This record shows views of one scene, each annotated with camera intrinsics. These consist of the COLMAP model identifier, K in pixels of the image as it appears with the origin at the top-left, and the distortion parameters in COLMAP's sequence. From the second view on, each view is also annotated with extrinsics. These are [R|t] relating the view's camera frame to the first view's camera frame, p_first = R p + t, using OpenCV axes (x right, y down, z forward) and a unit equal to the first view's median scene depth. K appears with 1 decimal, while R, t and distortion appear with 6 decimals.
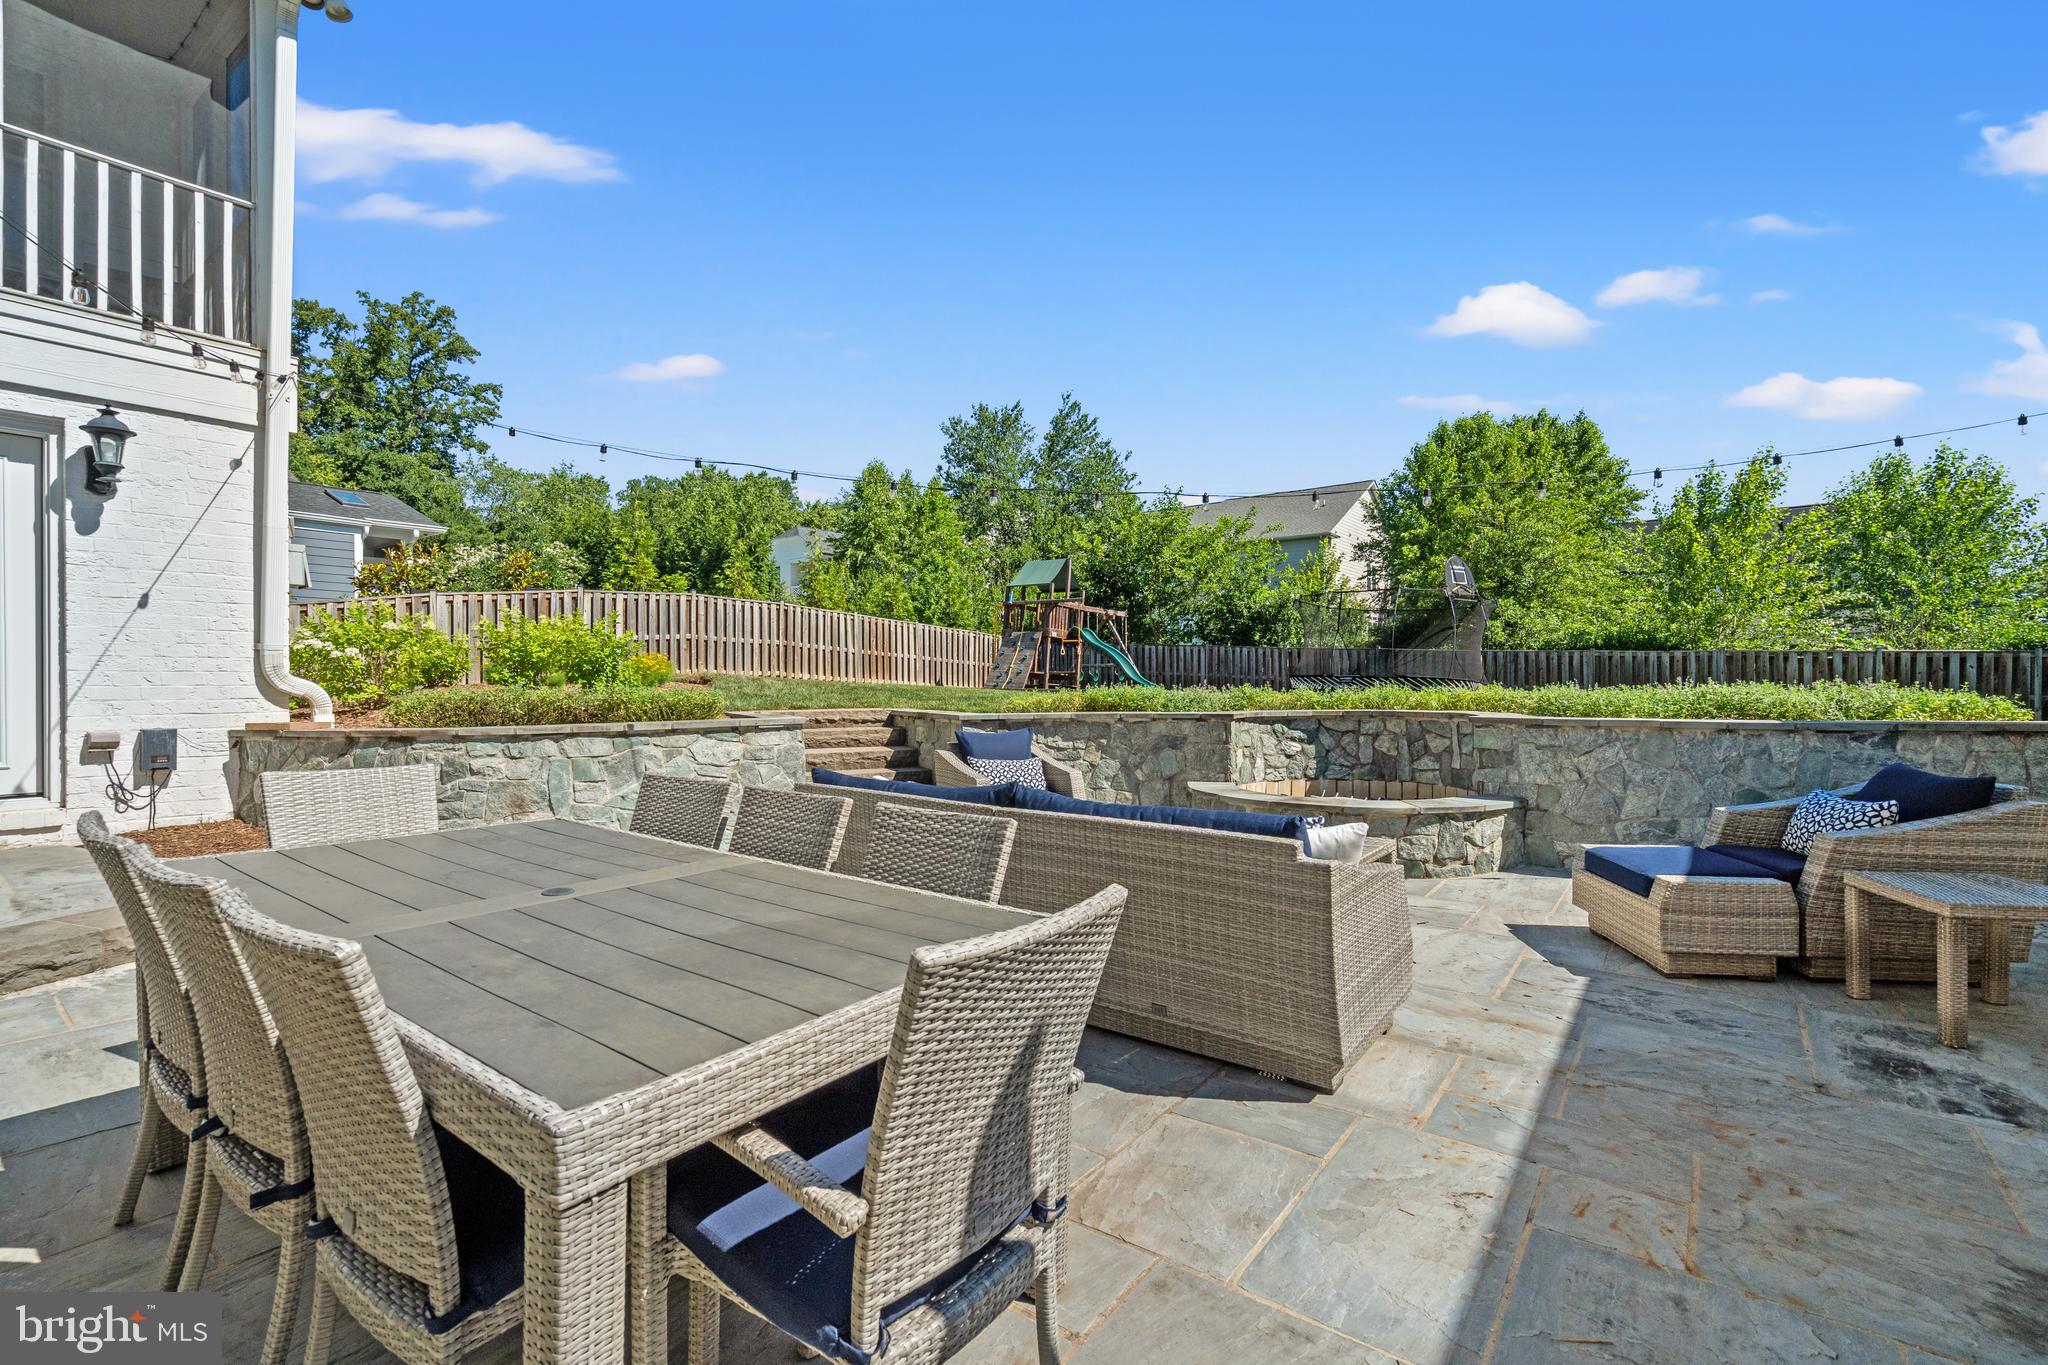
lens RADIAL K [[932.9, 0, 1025.3], [0, 932.9, 689.7], [0, 0, 1]] dist [-0.011286, 0.004477]
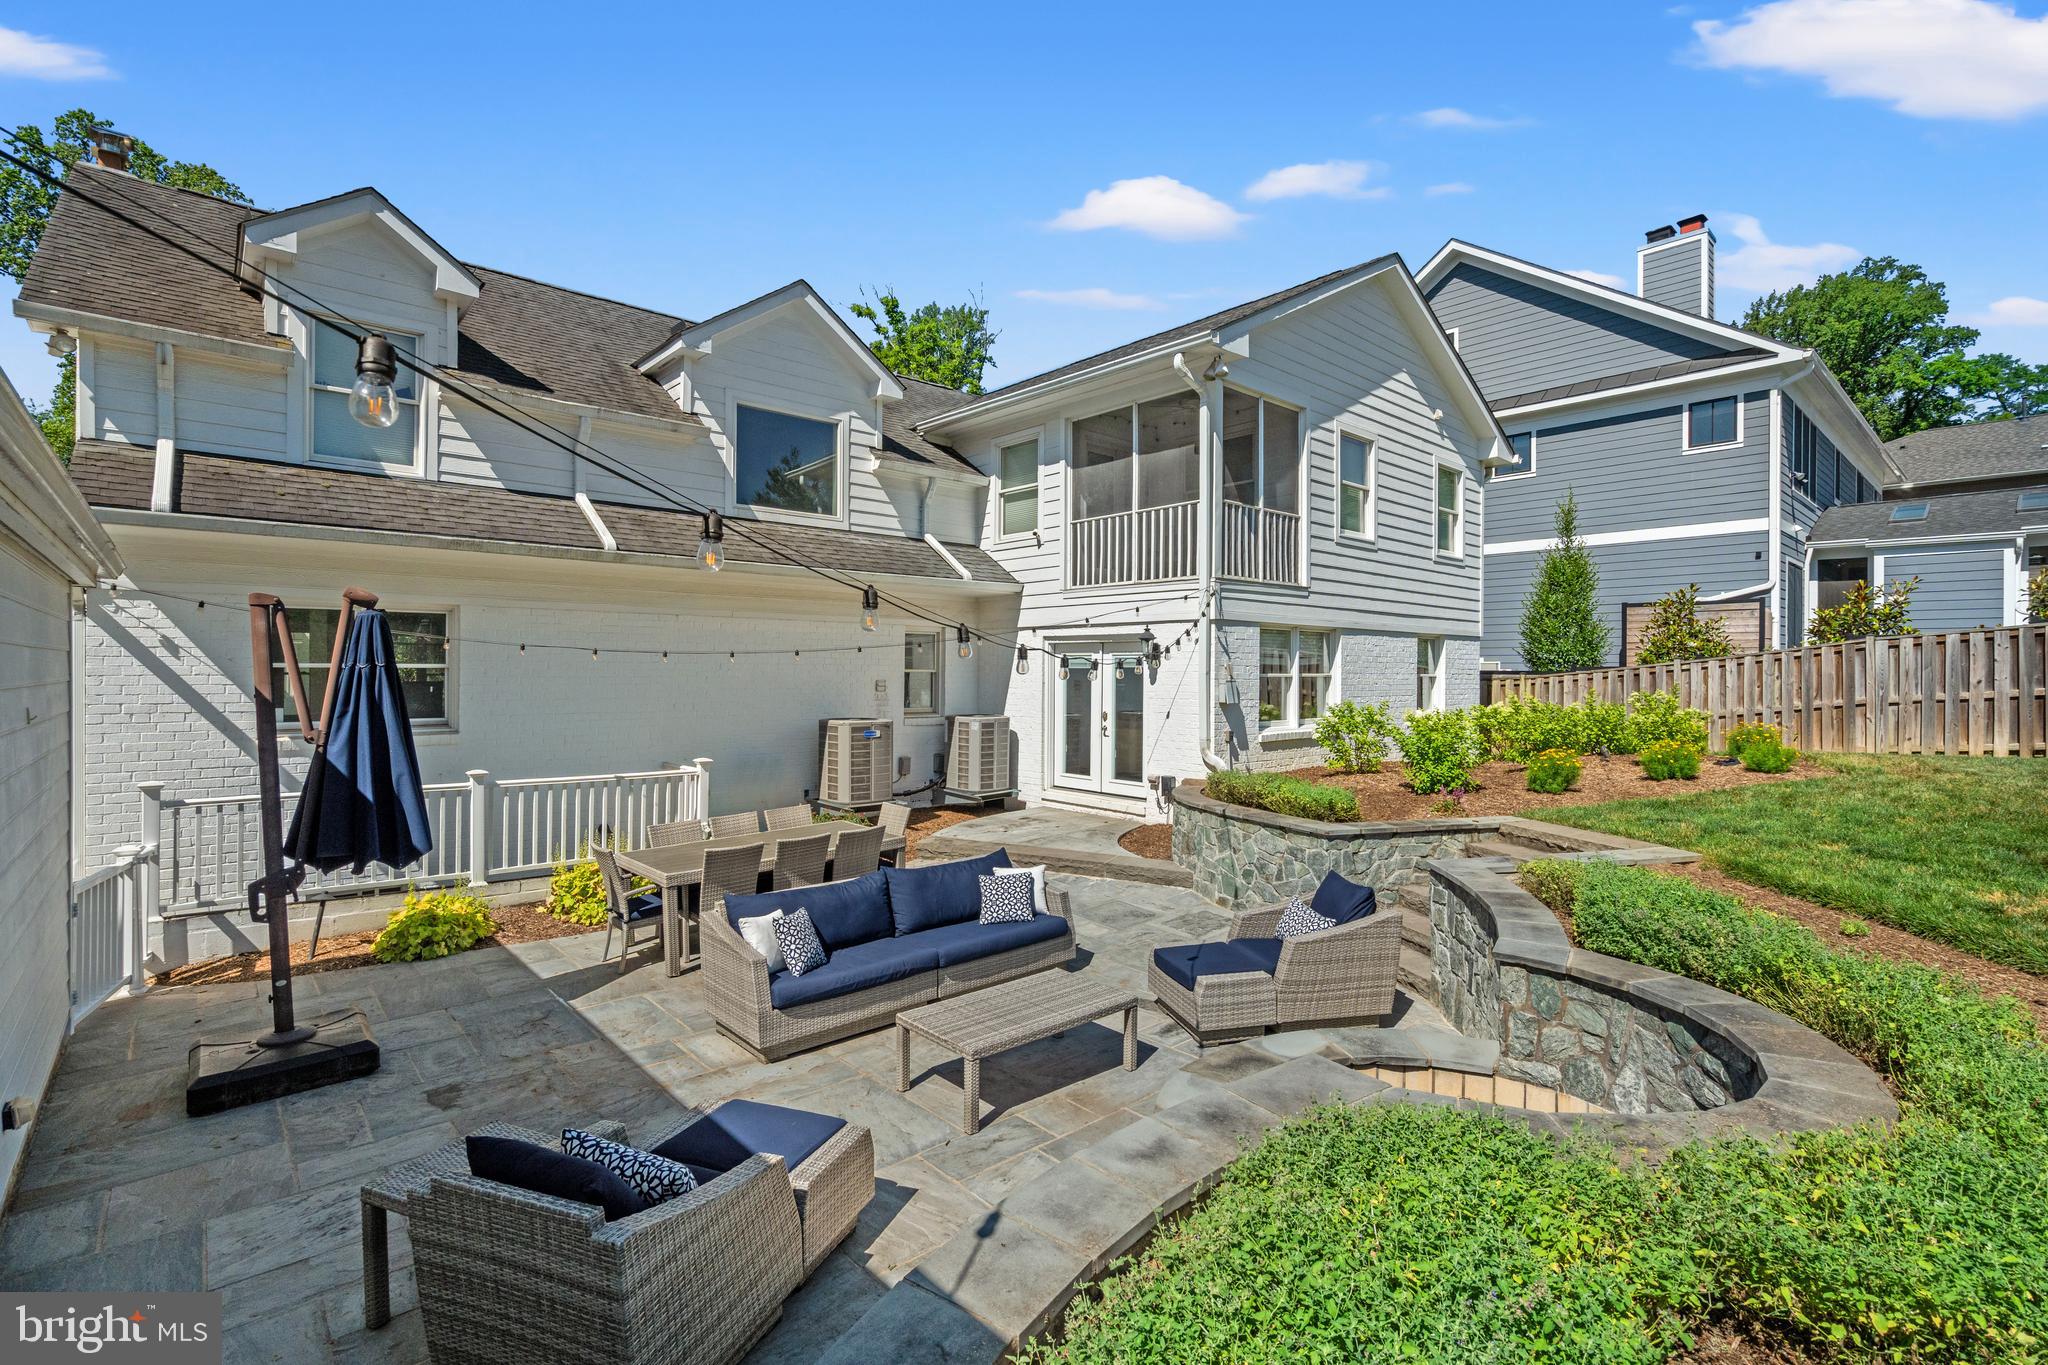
lens RADIAL K [[932.9, 0, 1027.6], [0, 932.9, 671.1], [0, 0, 1]] dist [-0.011286, 0.004477]
pose [[-0.195070, -0.008954, -0.980748, 0.603365], [-0.005145, 0.999954, -0.008106, -0.087252], [0.980776, 0.003464, -0.195107, 0.568467]]
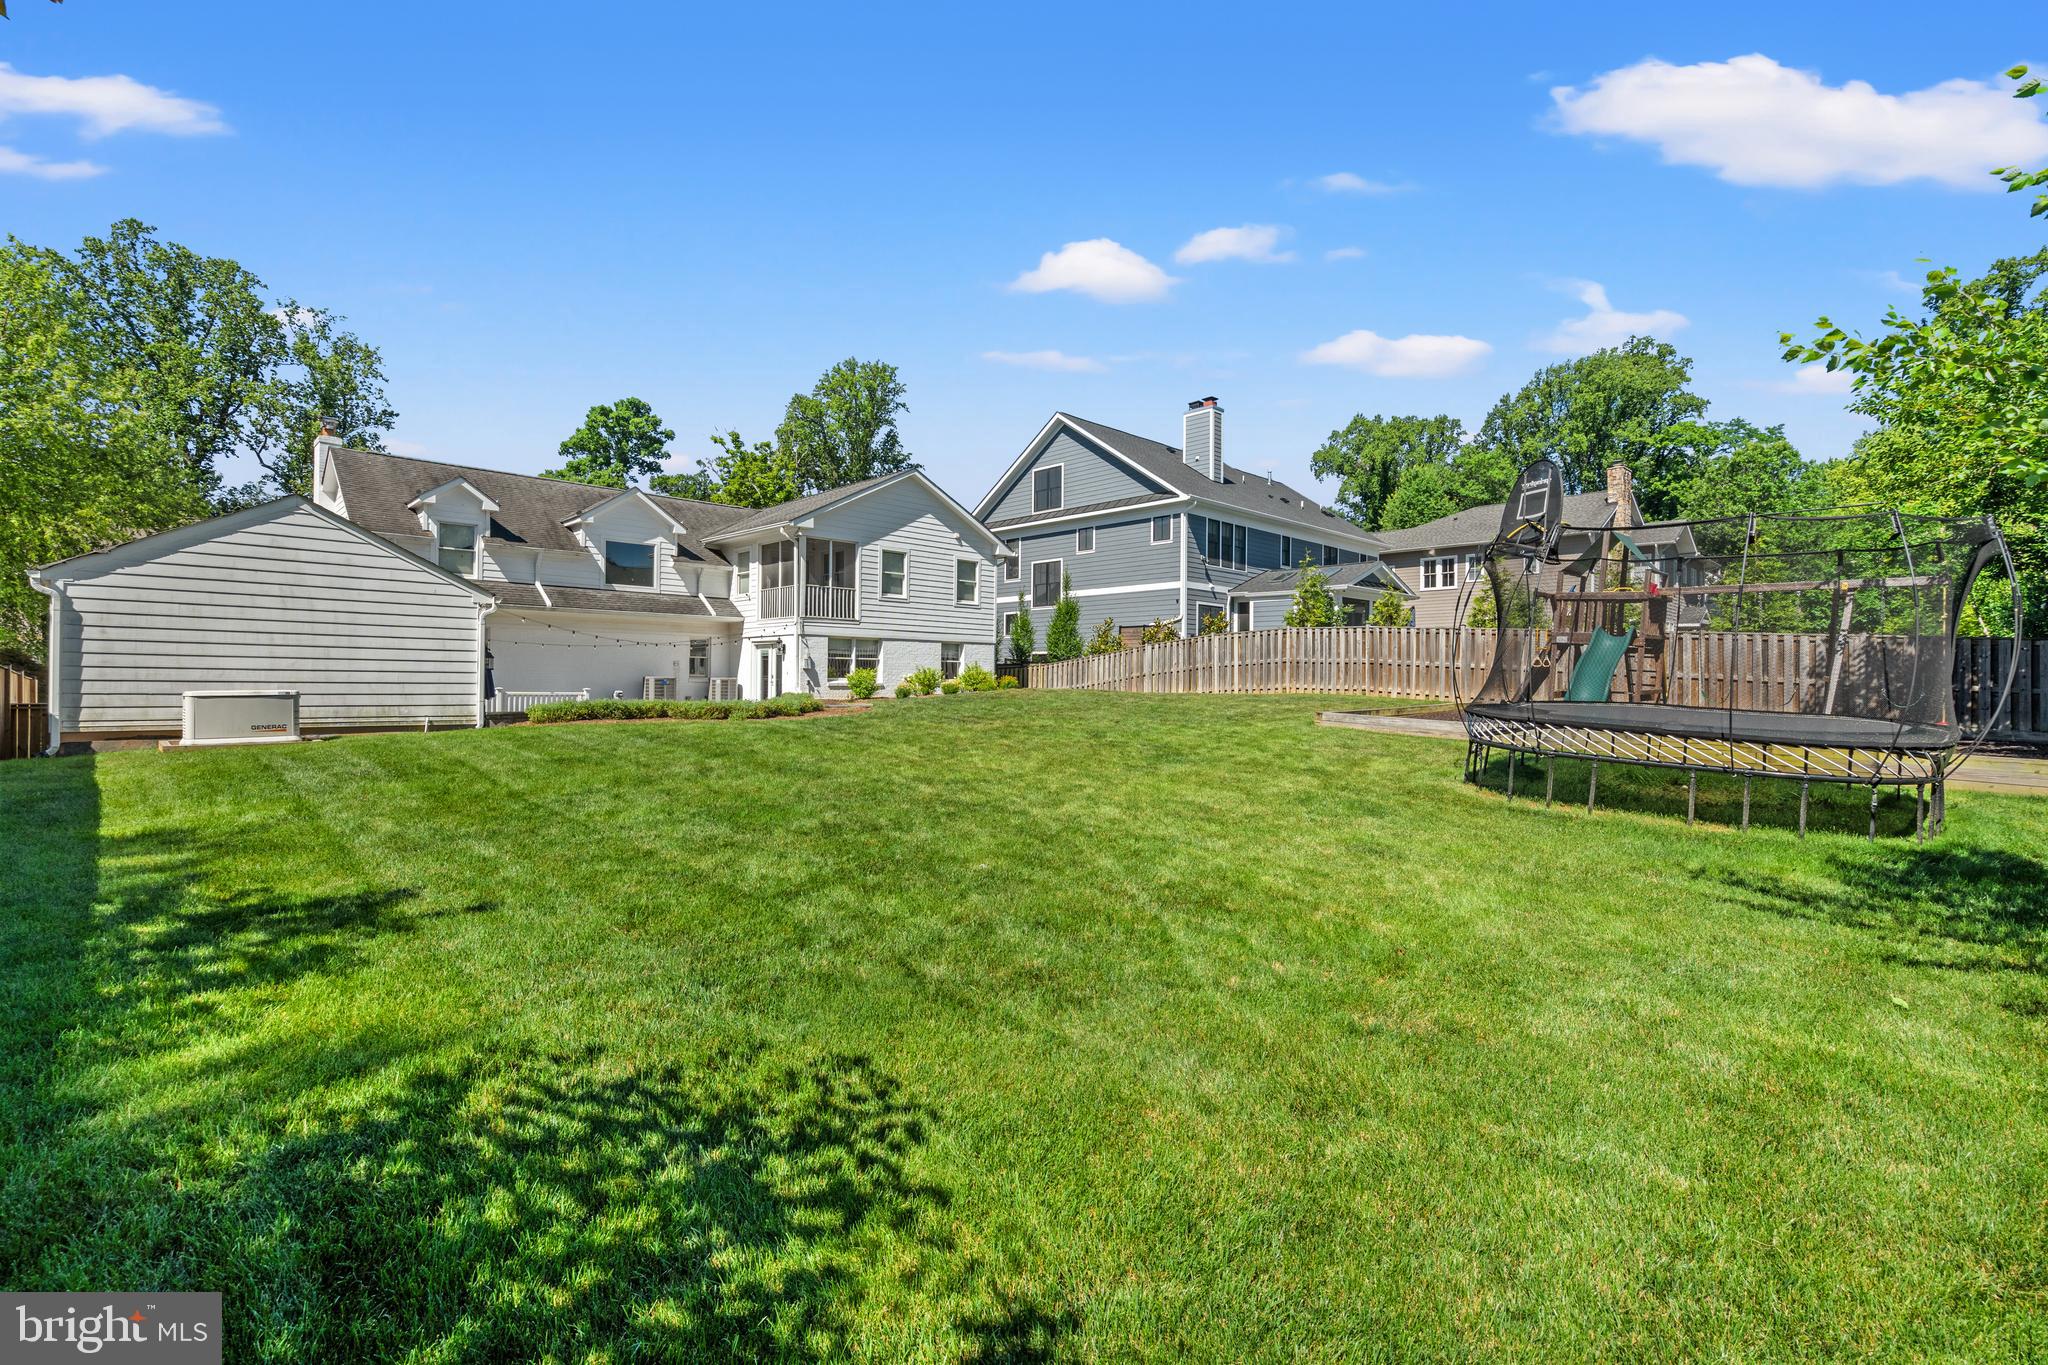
lens RADIAL K [[932.9, 0, 1031.0], [0, 932.9, 676.5], [0, 0, 1]] dist [-0.011286, 0.004477]
pose [[-0.154216, -0.019213, -0.987850, 1.949812], [-0.007311, 0.999806, -0.018304, 0.003776], [0.988010, 0.004400, -0.154326, 1.577846]]
